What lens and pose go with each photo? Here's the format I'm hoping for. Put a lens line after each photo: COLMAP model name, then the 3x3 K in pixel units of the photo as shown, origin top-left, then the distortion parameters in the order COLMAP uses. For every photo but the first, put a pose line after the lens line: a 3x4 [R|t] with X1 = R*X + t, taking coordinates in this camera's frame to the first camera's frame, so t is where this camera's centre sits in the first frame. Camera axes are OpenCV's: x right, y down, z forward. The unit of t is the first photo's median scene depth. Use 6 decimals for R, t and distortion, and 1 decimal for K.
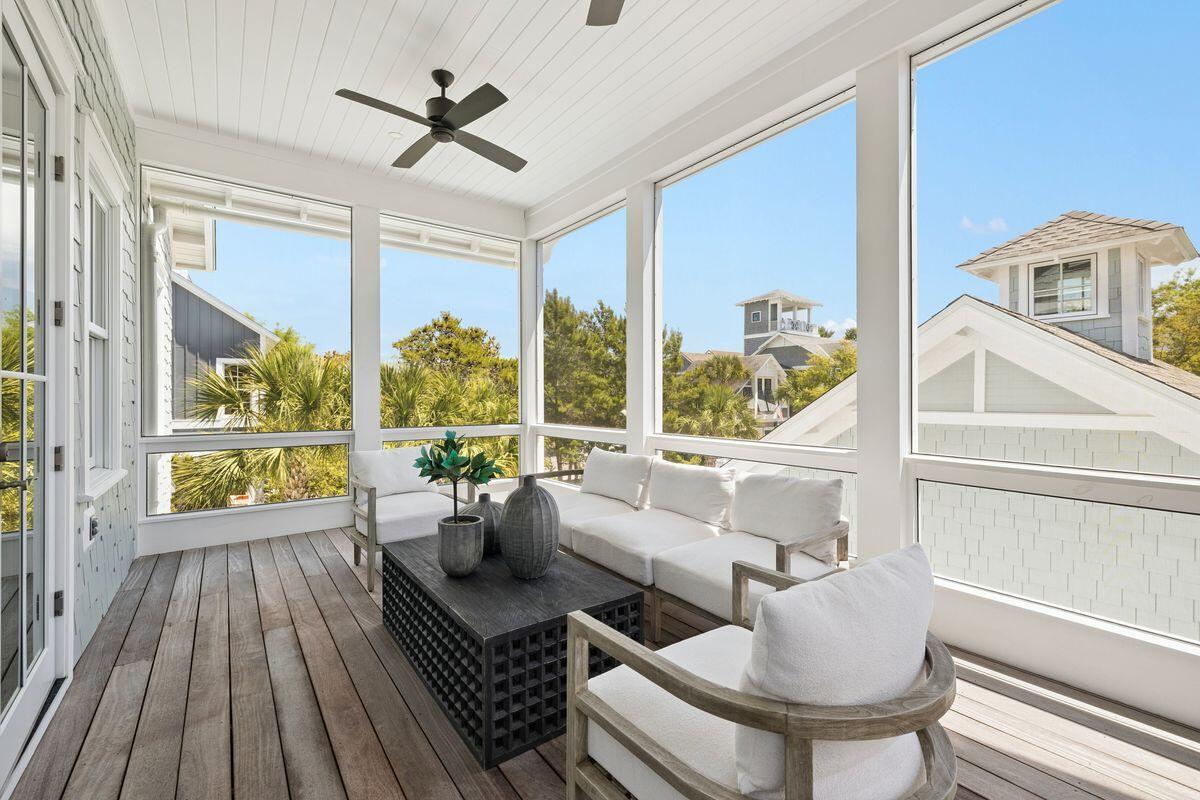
lens RADIAL K [[501.7, 0, 596.0], [0, 501.7, 399.6], [0, 0, 1]] dist [-0.002348, 0.000078]
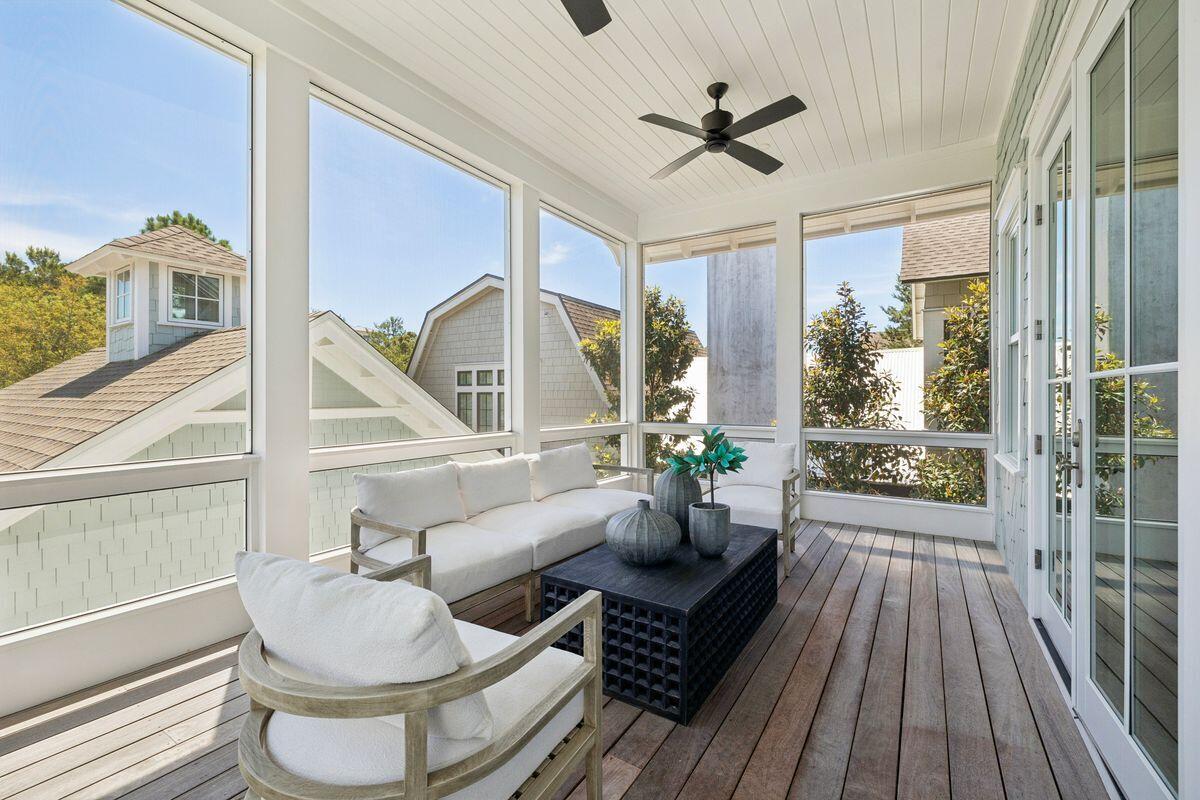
lens RADIAL K [[501.7, 0, 594.7], [0, 501.7, 399.6], [0, 0, 1]] dist [-0.002348, 0.000078]
pose [[-0.346728, -0.001675, 0.937964, -0.985871], [-0.000859, 0.999999, 0.001468, 0.004017], [-0.937965, -0.000297, -0.346729, 1.306172]]
